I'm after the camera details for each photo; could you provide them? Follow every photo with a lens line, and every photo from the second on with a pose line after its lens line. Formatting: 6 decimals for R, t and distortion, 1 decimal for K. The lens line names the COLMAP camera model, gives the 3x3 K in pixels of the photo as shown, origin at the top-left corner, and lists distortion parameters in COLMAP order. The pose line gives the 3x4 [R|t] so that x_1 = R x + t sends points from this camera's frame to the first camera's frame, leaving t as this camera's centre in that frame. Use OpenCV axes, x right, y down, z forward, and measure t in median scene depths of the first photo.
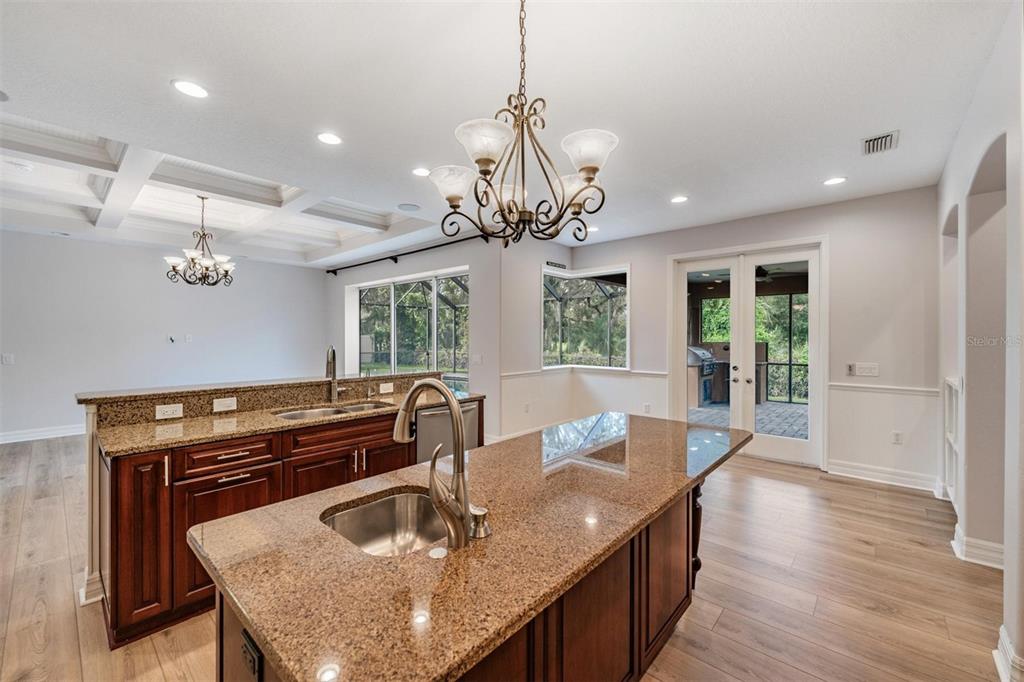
lens RADIAL K [[414.6, 0, 506.1], [0, 414.6, 337.6], [0, 0, 1]] dist [-0.000214, -0.001111]
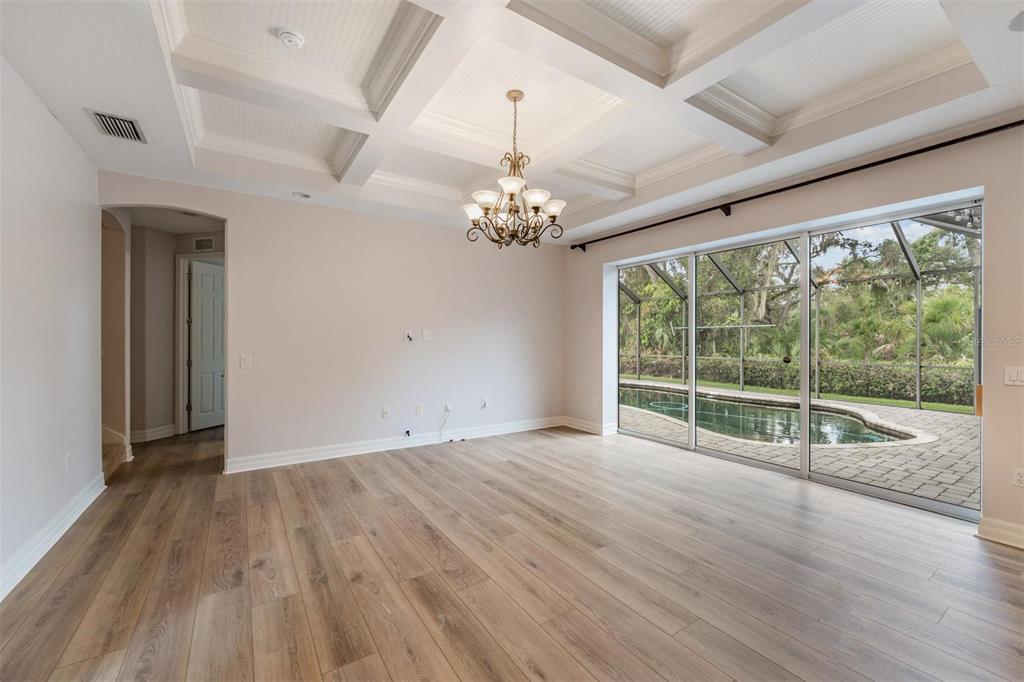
lens RADIAL K [[414.6, 0, 516.0], [0, 414.6, 338.2], [0, 0, 1]] dist [-0.000214, -0.001111]
pose [[0.969390, 0.002962, -0.245507, -0.426187], [-0.005051, 0.999956, -0.007881, 0.015754], [0.245472, 0.008880, 0.969363, 0.302143]]
